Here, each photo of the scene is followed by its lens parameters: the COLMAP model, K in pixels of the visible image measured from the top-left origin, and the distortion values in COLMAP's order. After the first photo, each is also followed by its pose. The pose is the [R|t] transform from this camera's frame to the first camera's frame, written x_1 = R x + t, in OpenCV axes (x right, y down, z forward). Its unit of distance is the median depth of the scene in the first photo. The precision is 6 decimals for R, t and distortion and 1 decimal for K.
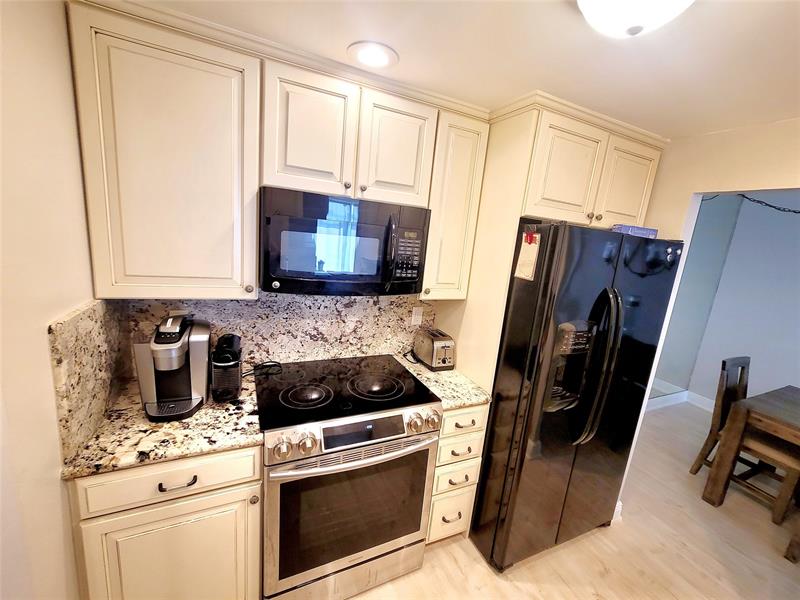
lens RADIAL K [[324.7, 0, 400.0], [0, 324.7, 300.0], [0, 0, 1]] dist [-0.010325, 0.000127]
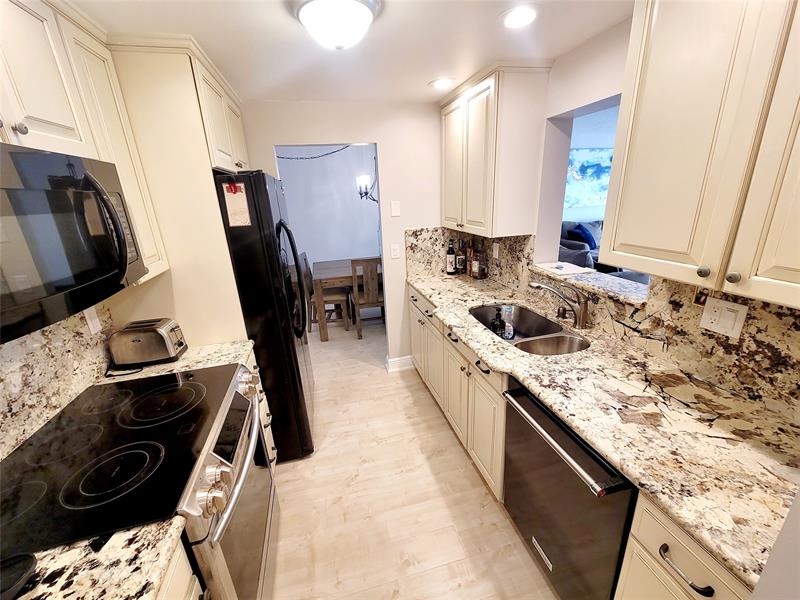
lens RADIAL K [[324.7, 0, 400.0], [0, 324.7, 300.0], [0, 0, 1]] dist [-0.010325, 0.000127]
pose [[0.174841, -0.406308, 0.896853, -0.533976], [0.259403, 0.897711, 0.356126, -0.079562], [-0.949811, 0.170381, 0.262354, 0.207447]]
